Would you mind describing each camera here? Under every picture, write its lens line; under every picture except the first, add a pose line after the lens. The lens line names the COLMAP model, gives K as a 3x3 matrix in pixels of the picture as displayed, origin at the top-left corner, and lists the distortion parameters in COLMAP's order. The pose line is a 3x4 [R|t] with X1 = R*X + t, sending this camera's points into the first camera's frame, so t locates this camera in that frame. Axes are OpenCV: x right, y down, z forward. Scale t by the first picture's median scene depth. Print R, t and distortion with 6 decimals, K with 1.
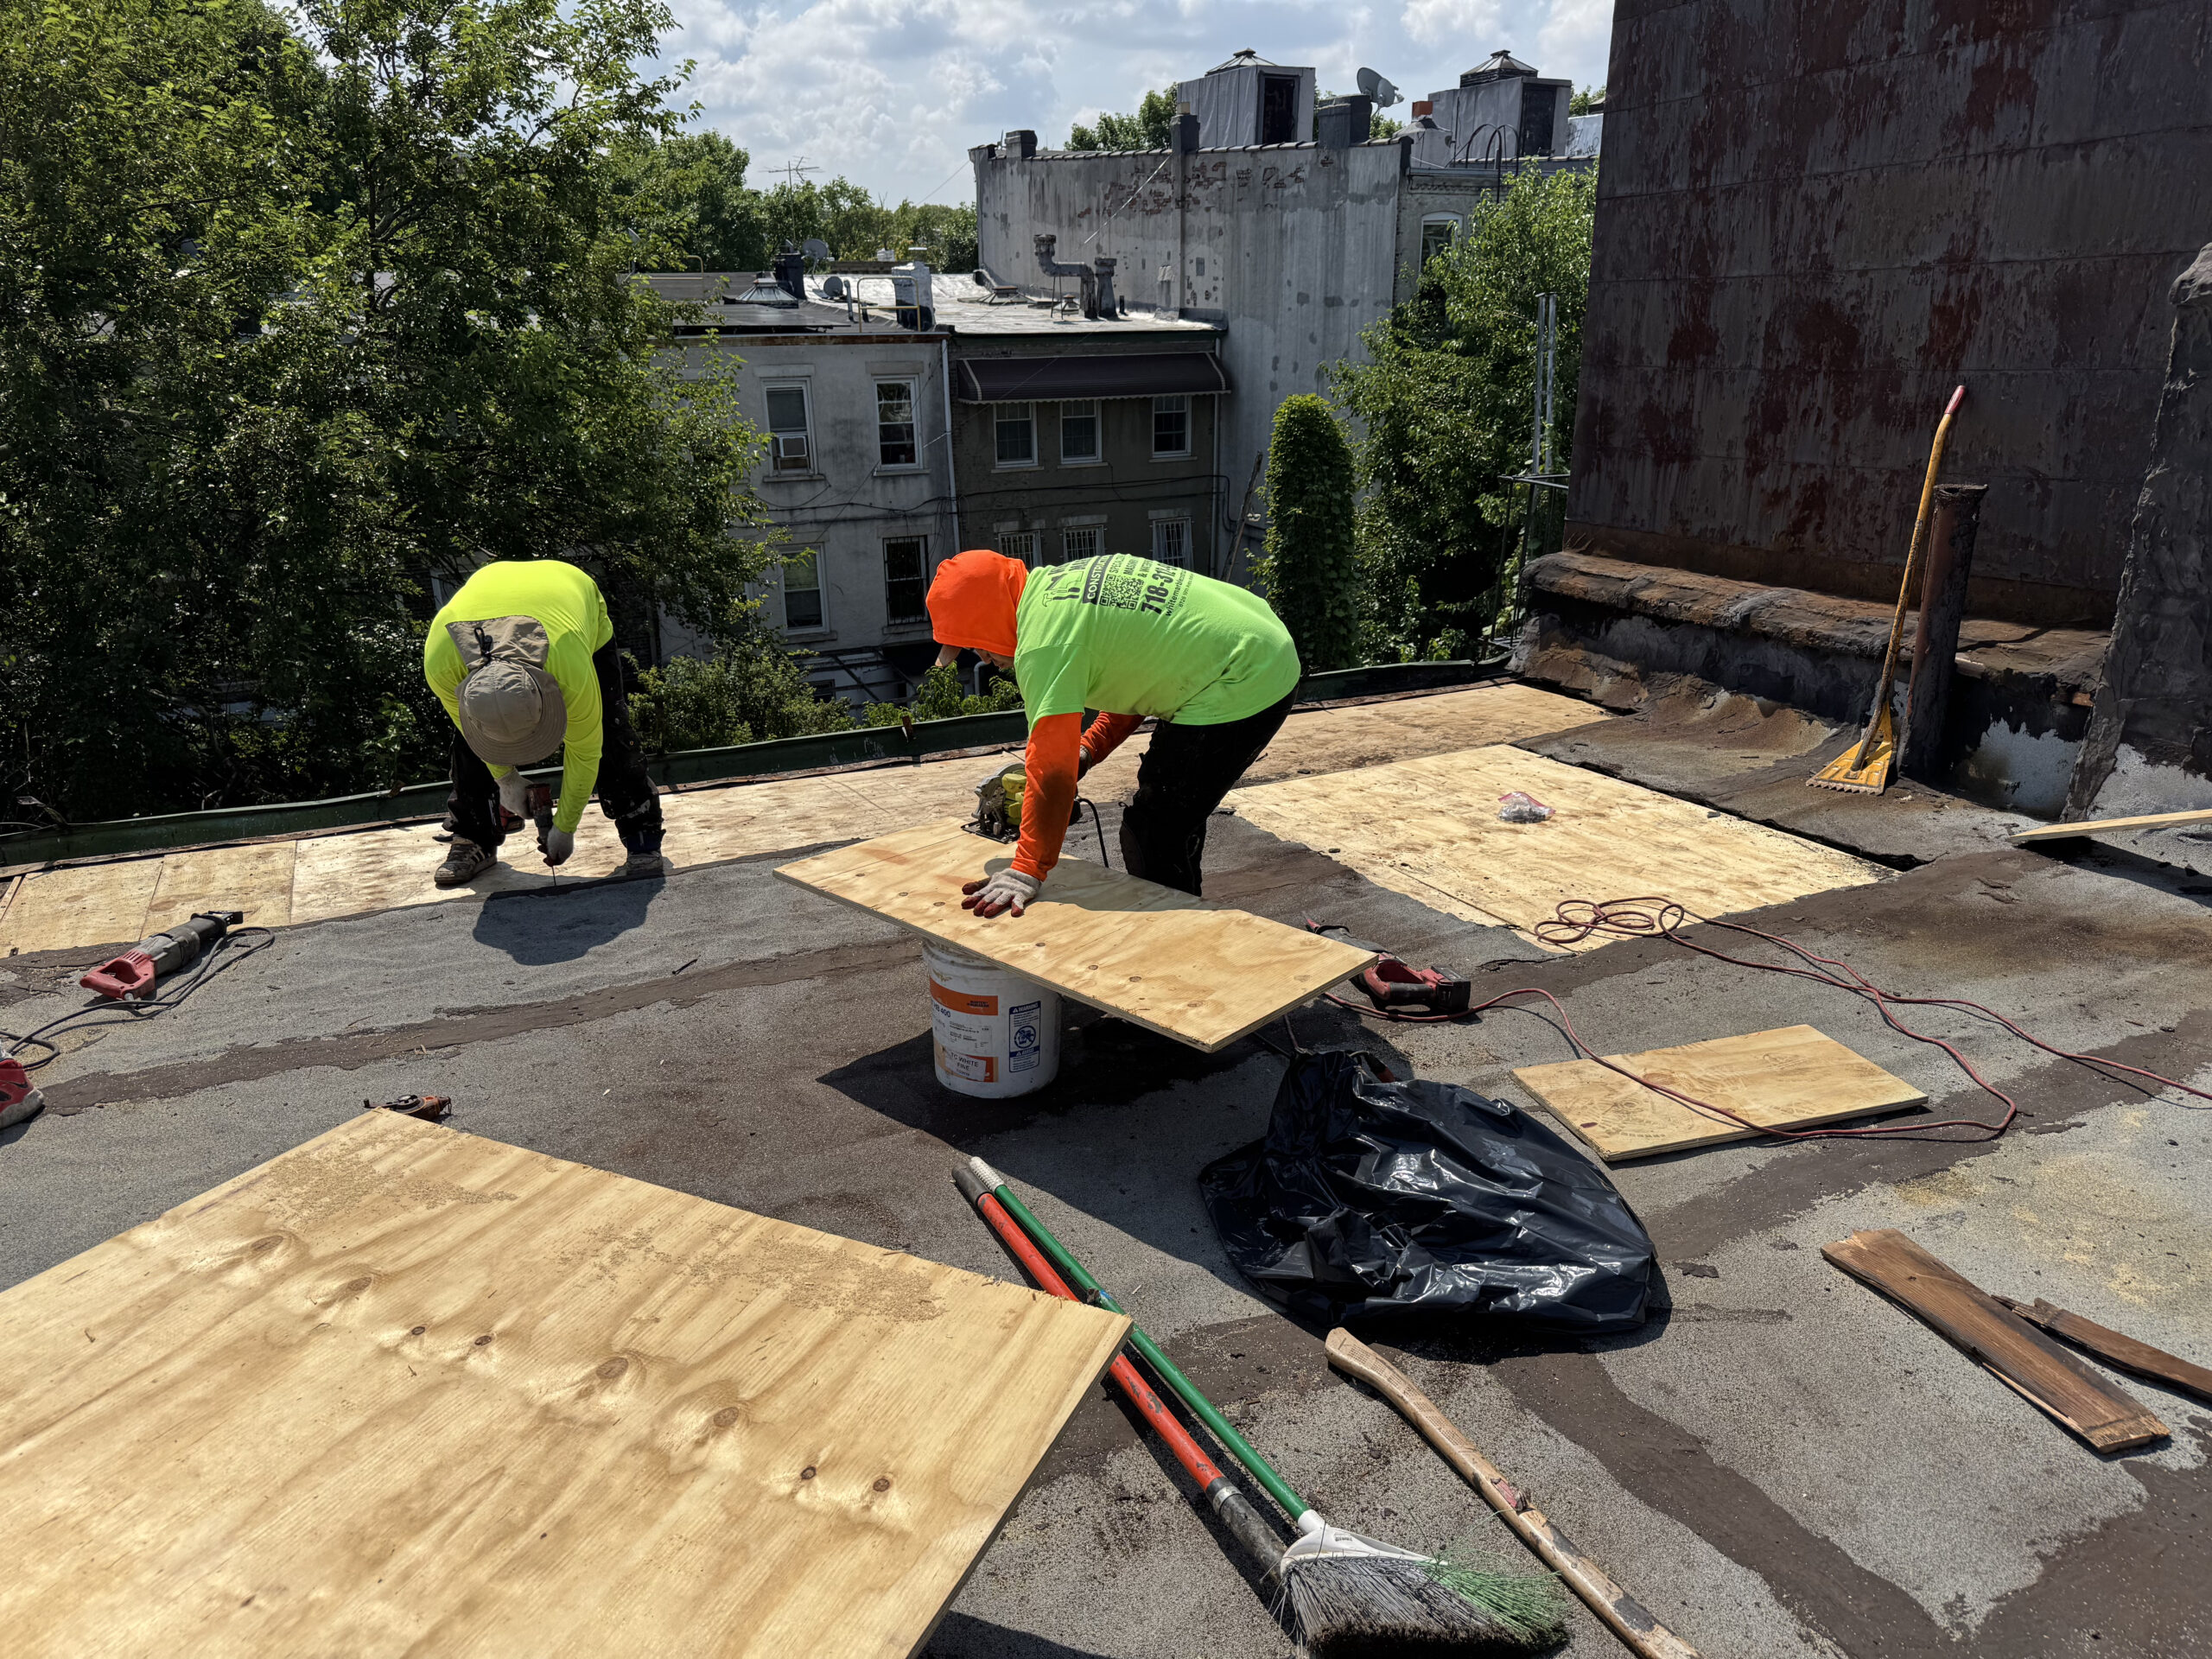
lens RADIAL K [[1551.1, 0, 1113.5], [0, 1551.1, 850.3], [0, 0, 1]] dist [0.050122, -0.051062]
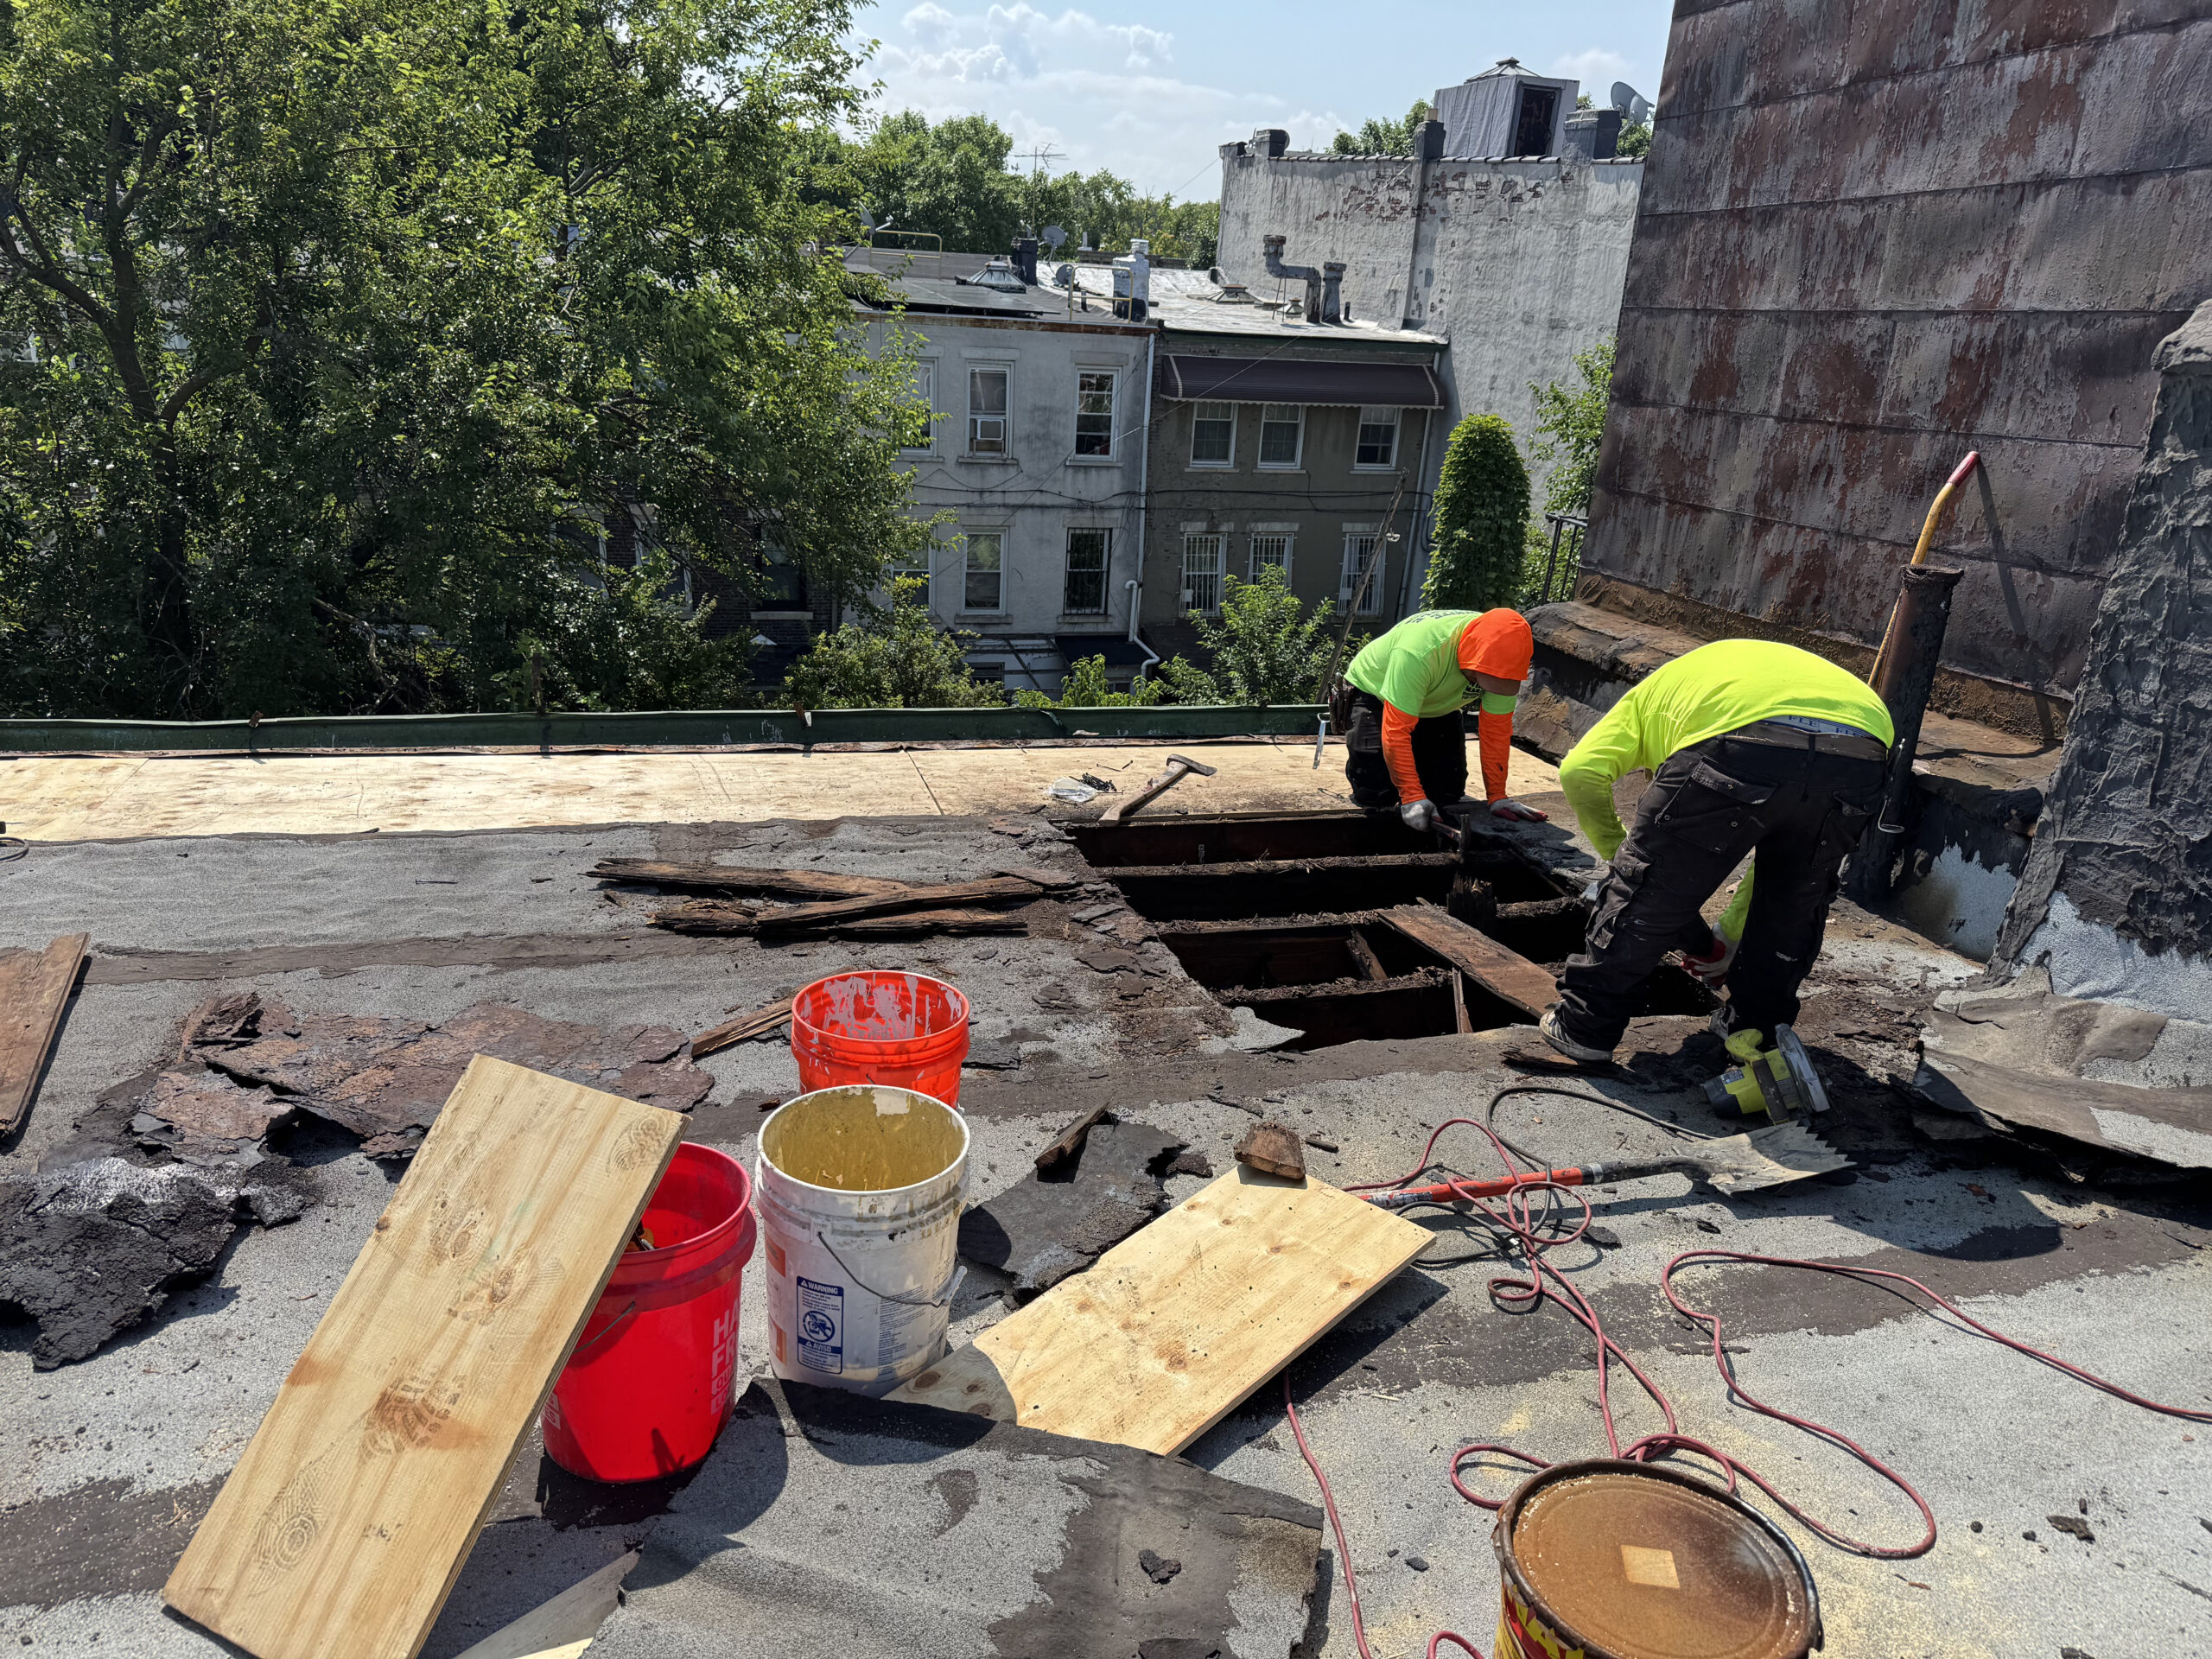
lens RADIAL K [[1551.1, 0, 1118.7], [0, 1551.1, 841.6], [0, 0, 1]] dist [0.050122, -0.051062]
pose [[0.981780, 0.120794, -0.146684, 0.206066], [-0.121667, 0.992566, 0.003040, -0.026951], [0.145961, 0.014862, 0.989179, 0.076824]]
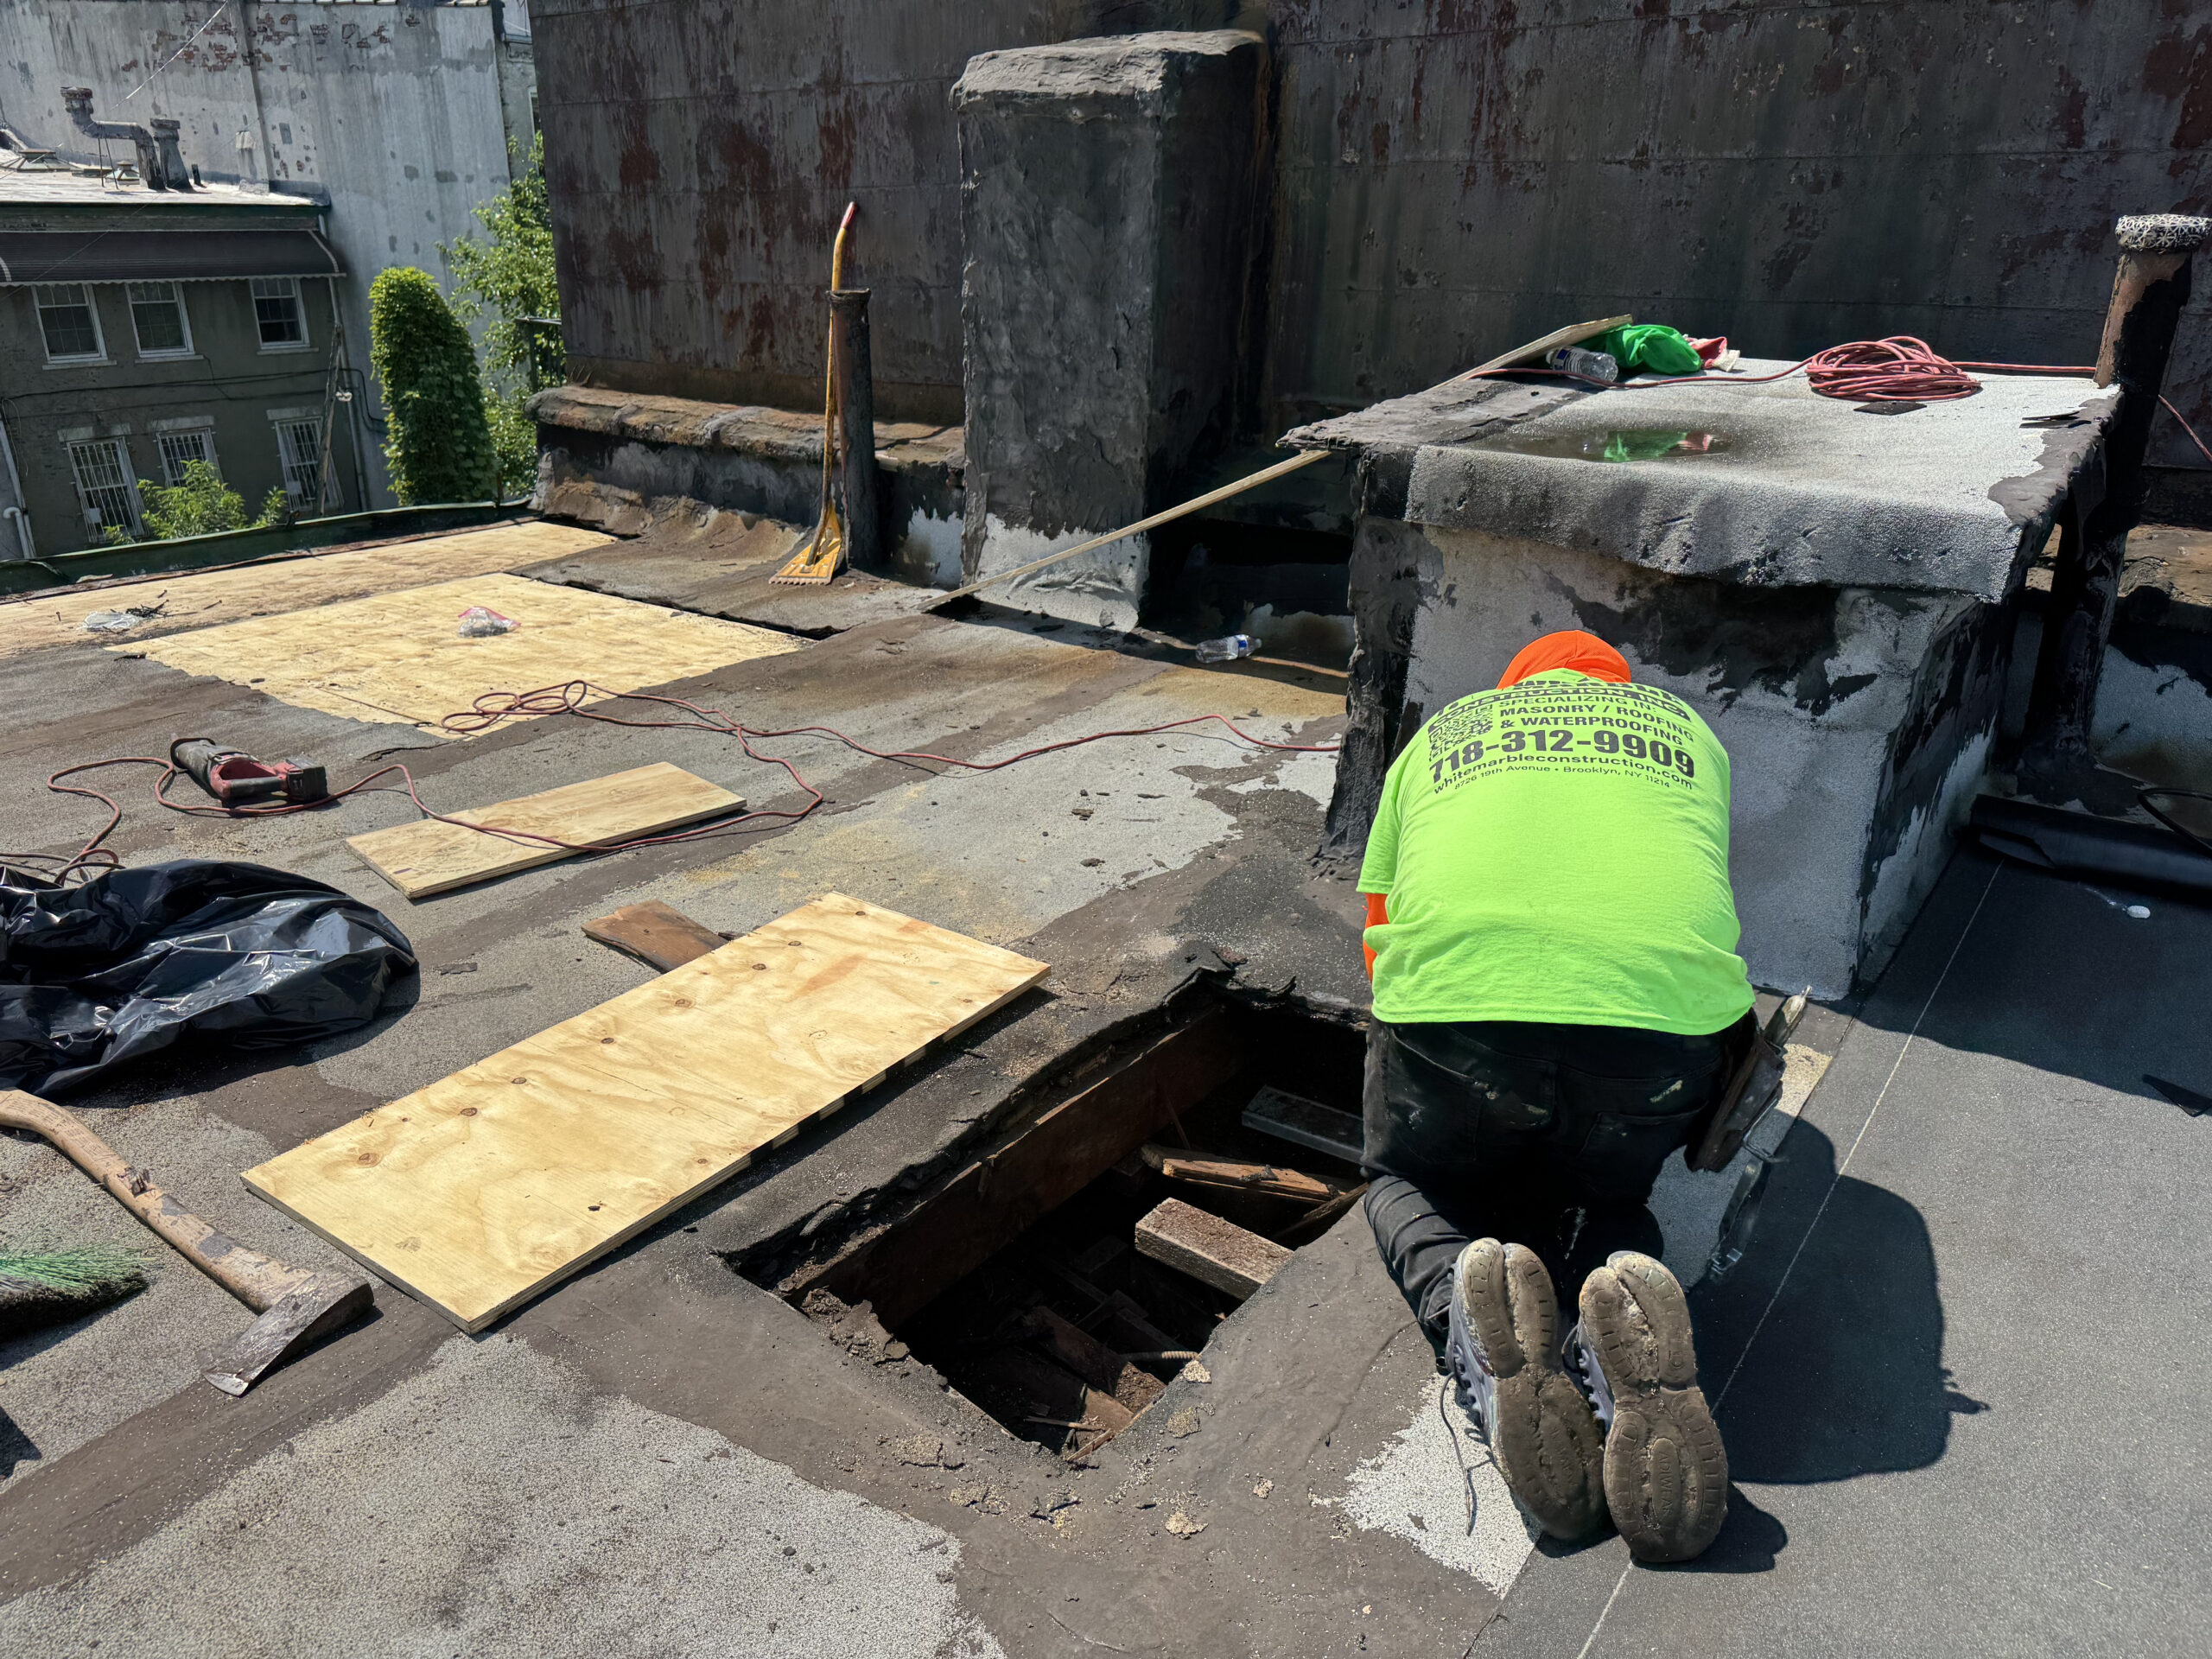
lens RADIAL K [[1551.1, 0, 1109.1], [0, 1551.1, 848.3], [0, 0, 1]] dist [0.050122, -0.051062]
pose [[0.894676, -0.147226, 0.421757, 0.154553], [0.126398, 0.988979, 0.077102, 0.075793], [-0.428460, -0.015672, 0.903425, -0.056978]]
